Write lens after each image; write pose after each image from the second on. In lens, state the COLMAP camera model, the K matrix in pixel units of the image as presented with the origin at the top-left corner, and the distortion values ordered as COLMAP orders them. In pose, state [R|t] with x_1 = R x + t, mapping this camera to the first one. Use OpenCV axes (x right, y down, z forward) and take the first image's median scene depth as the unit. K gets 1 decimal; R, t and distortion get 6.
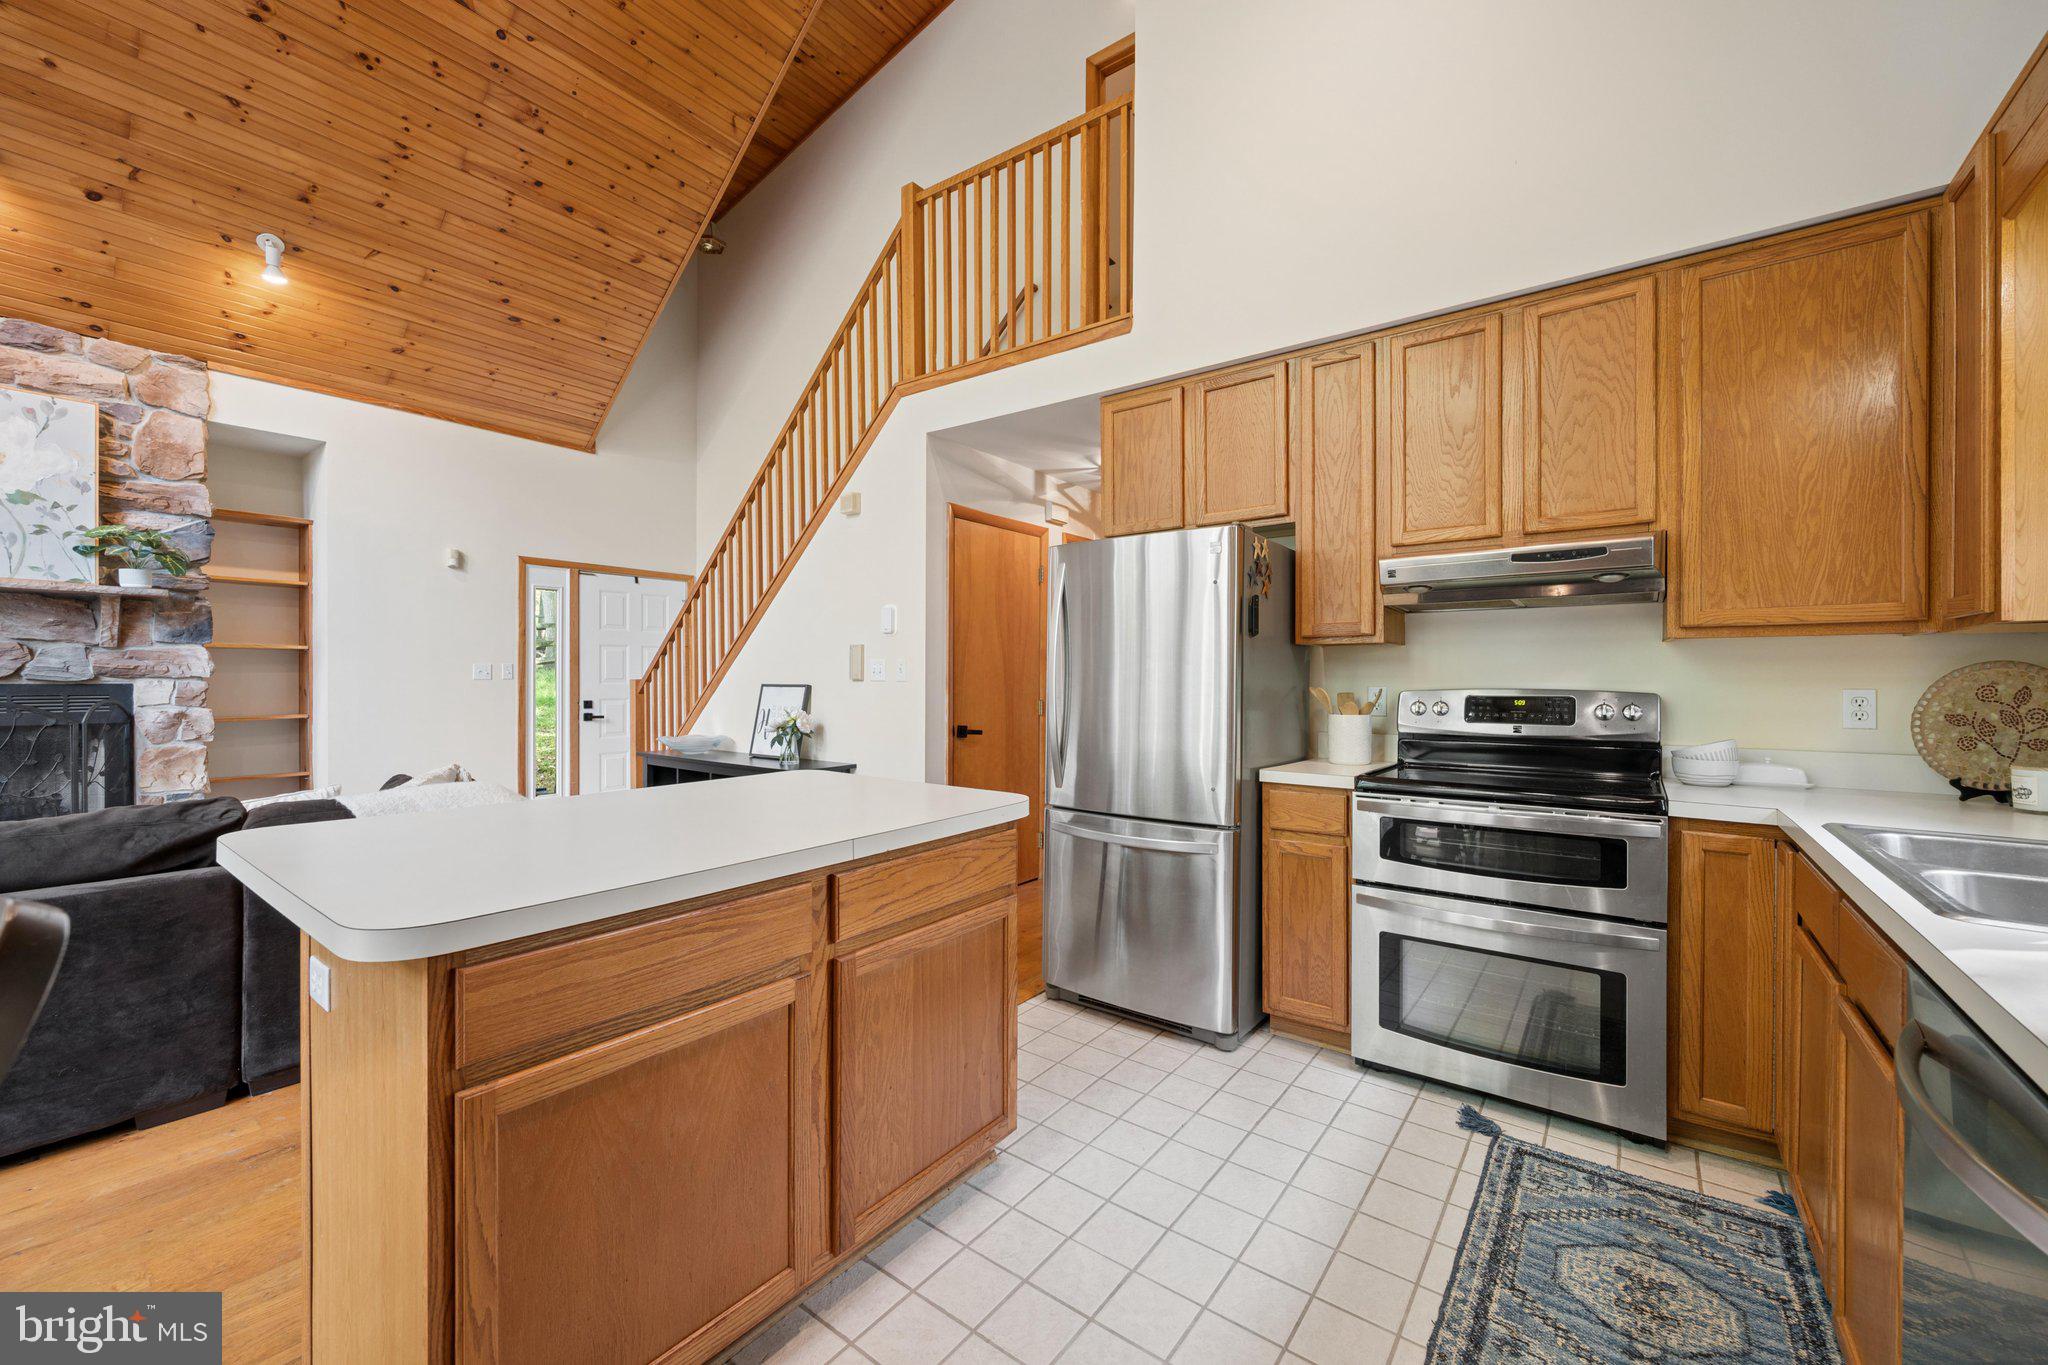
lens RADIAL K [[800.8, 0, 1024.0], [0, 800.8, 682.5], [0, 0, 1]] dist [-0.003121, 0.000632]
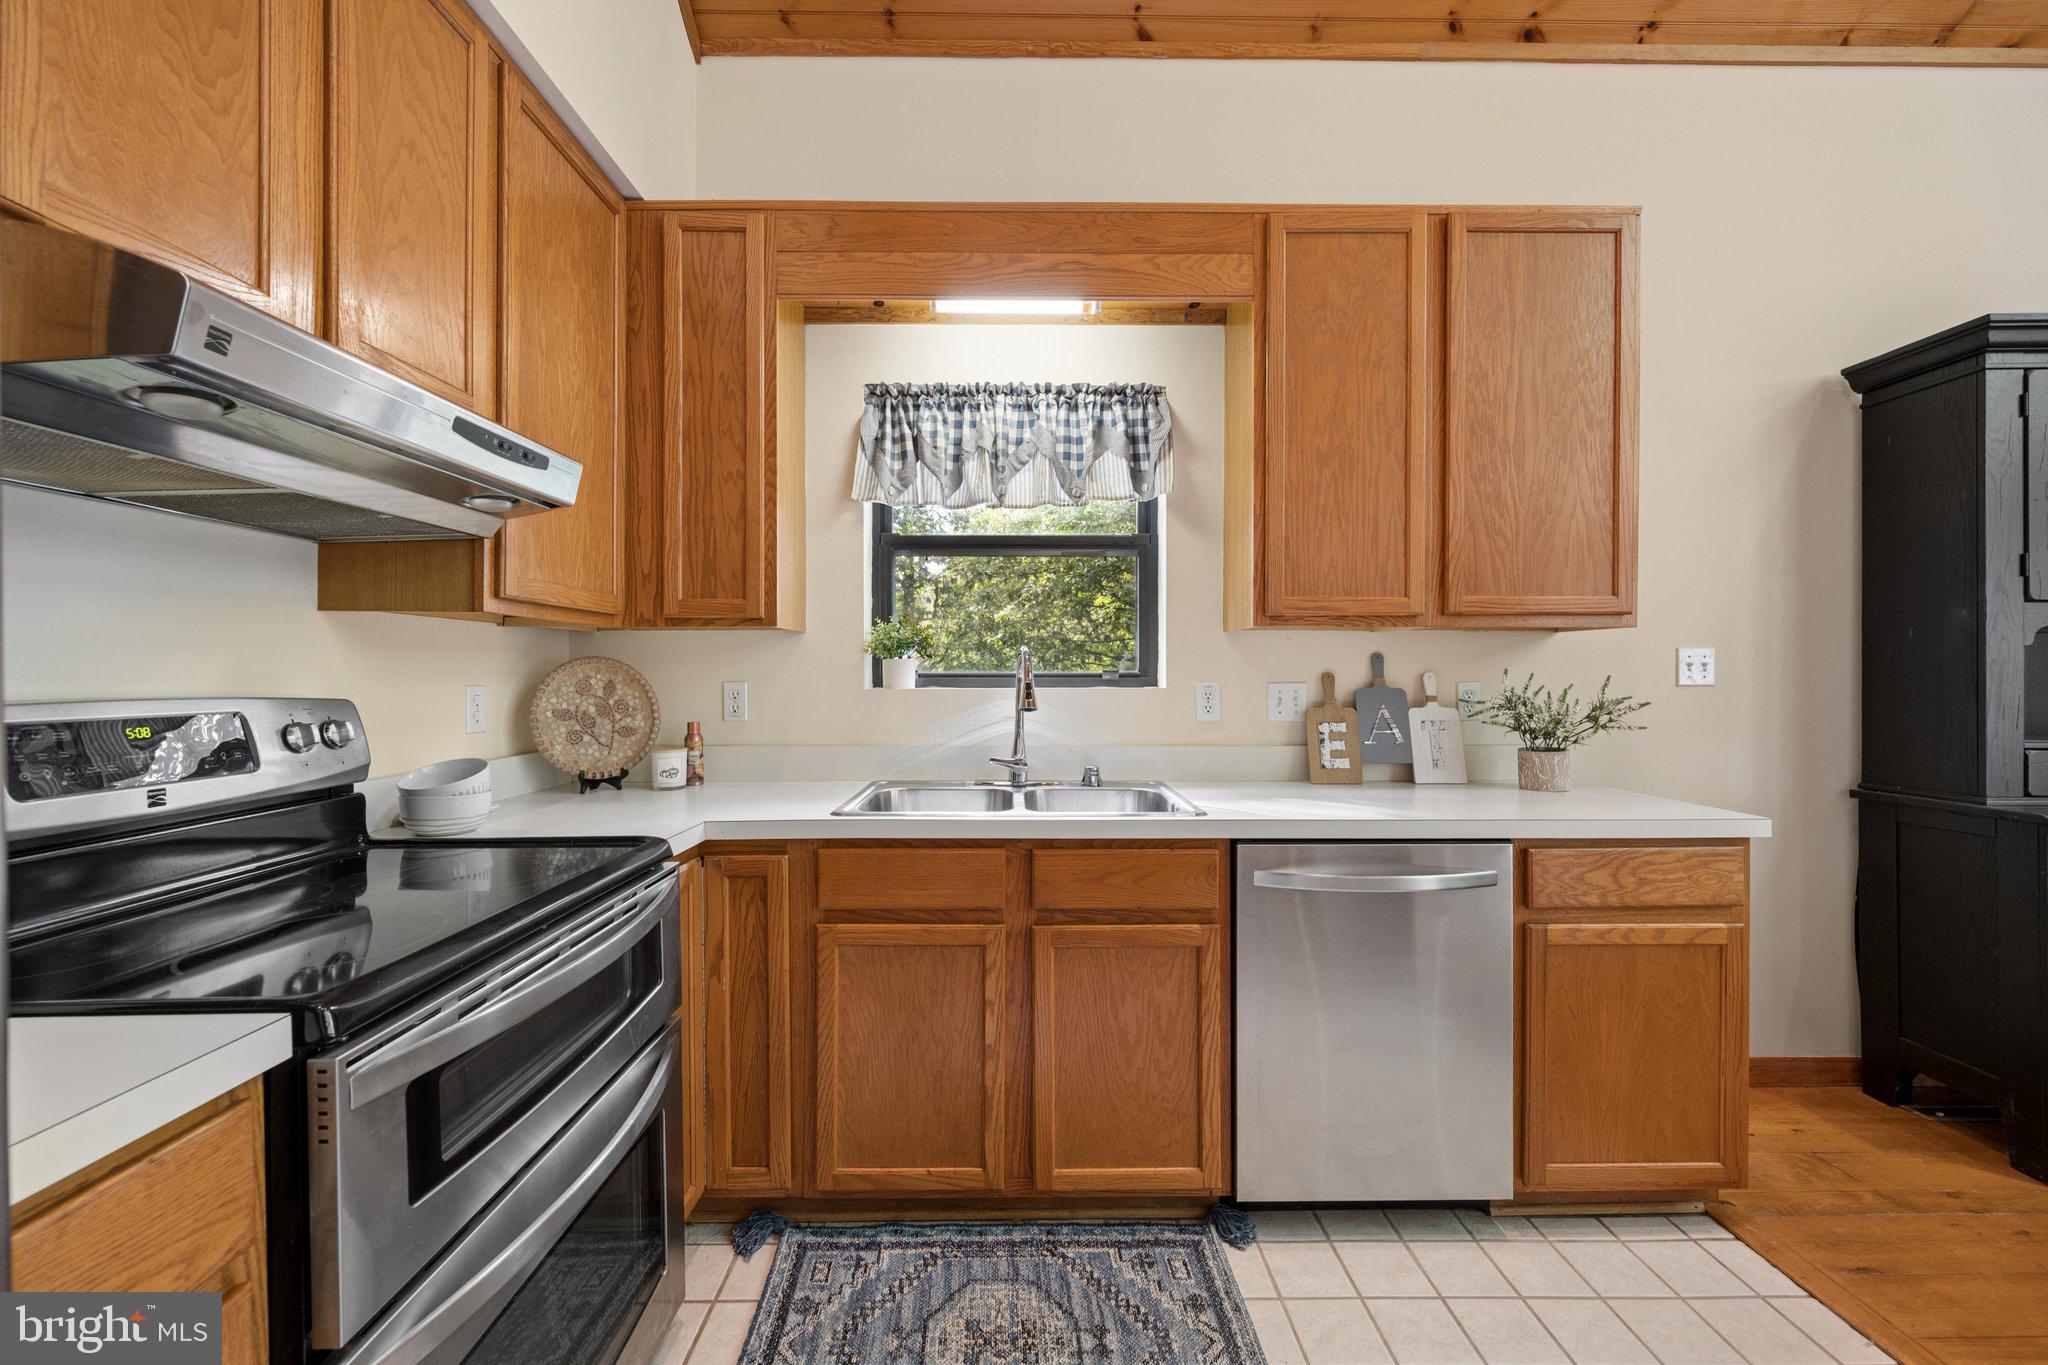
lens RADIAL K [[803.8, 0, 1022.9], [0, 803.8, 674.9], [0, 0, 1]] dist [-0.001121, -0.000111]
pose [[-0.614809, -0.003039, 0.788670, 0.021001], [0.002442, 0.999980, 0.005757, -0.006667], [-0.788672, 0.005465, -0.614789, 1.047388]]
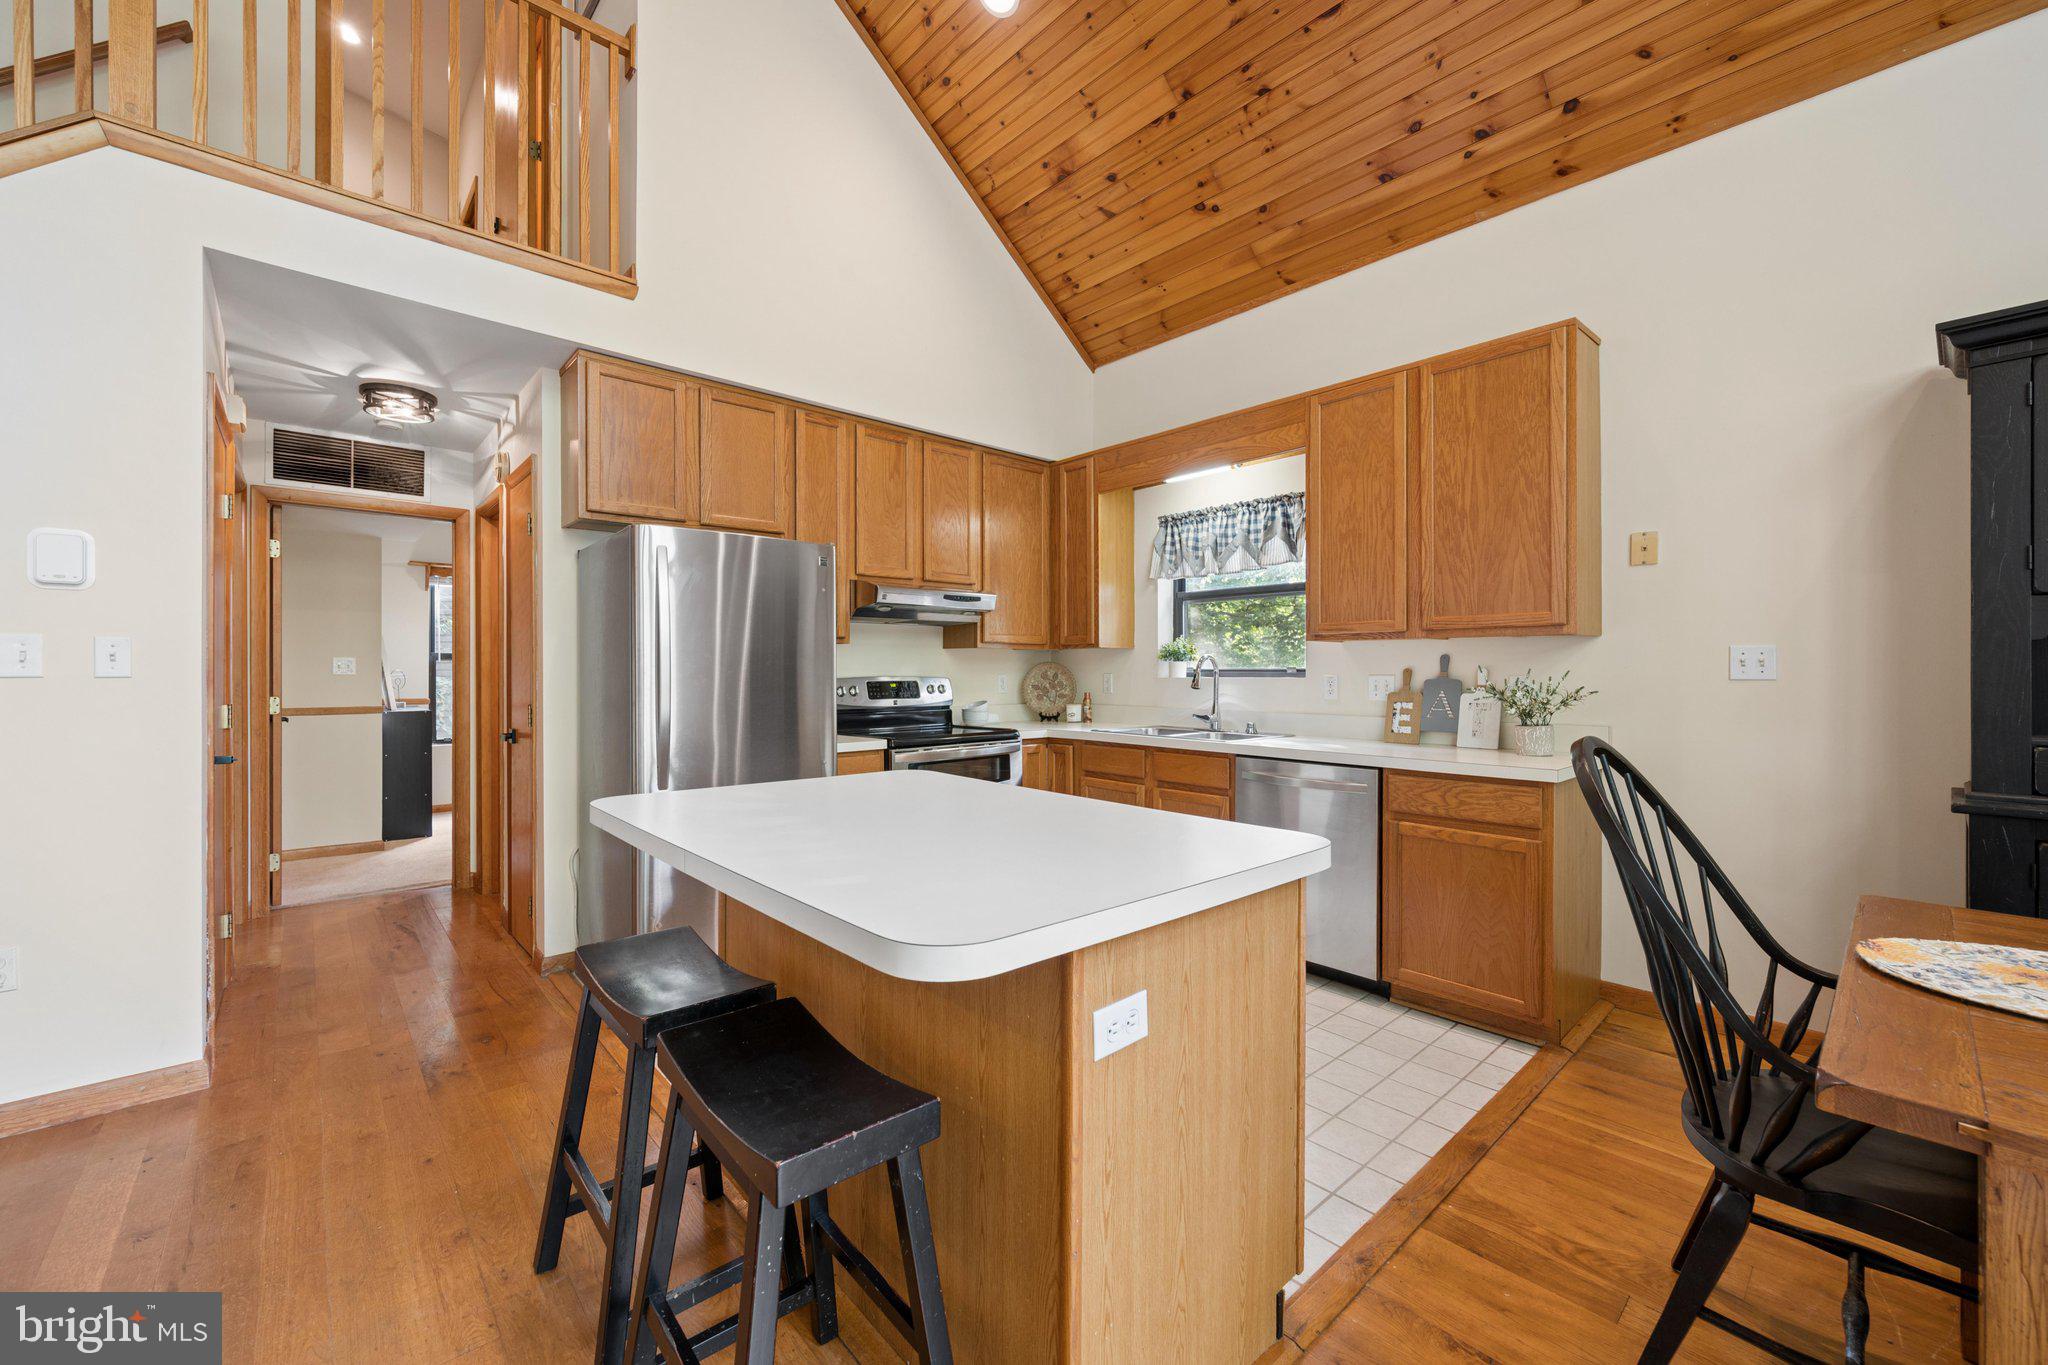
lens RADIAL K [[806.5, 0, 1021.9], [0, 806.5, 671.4], [0, 0, 1]] dist [-0.002629, 0.000047]
pose [[0.189156, -0.004301, 0.981938, -1.011092], [0.005360, 0.999980, 0.003347, -0.006201], [-0.981932, 0.004630, 0.189176, 0.538717]]
